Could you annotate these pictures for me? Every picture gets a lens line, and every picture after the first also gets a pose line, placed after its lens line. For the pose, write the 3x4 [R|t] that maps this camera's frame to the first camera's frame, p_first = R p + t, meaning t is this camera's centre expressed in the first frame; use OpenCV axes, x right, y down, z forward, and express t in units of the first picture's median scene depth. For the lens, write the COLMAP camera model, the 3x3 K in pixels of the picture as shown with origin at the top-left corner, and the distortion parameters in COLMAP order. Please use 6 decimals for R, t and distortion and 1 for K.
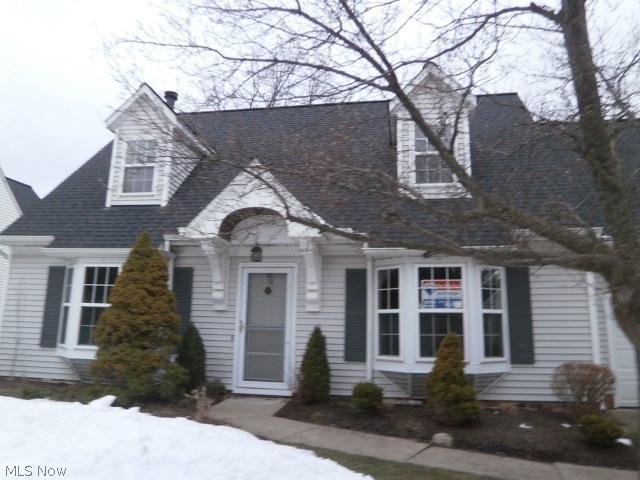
lens RADIAL K [[518.0, 0, 320.9], [0, 518.0, 243.0], [0, 0, 1]] dist [-0.061194, 0.070956]
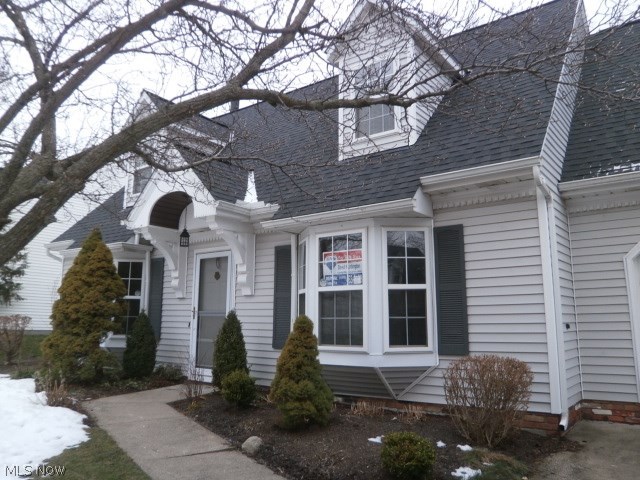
lens RADIAL K [[513.4, 0, 320.0], [0, 513.4, 240.0], [0, 0, 1]] dist [-0.001303, -0.003143]
pose [[0.885158, -0.085932, -0.457287, 0.575389], [0.091031, 0.995788, -0.010919, 0.059723], [0.456299, -0.031962, 0.889252, 0.257222]]
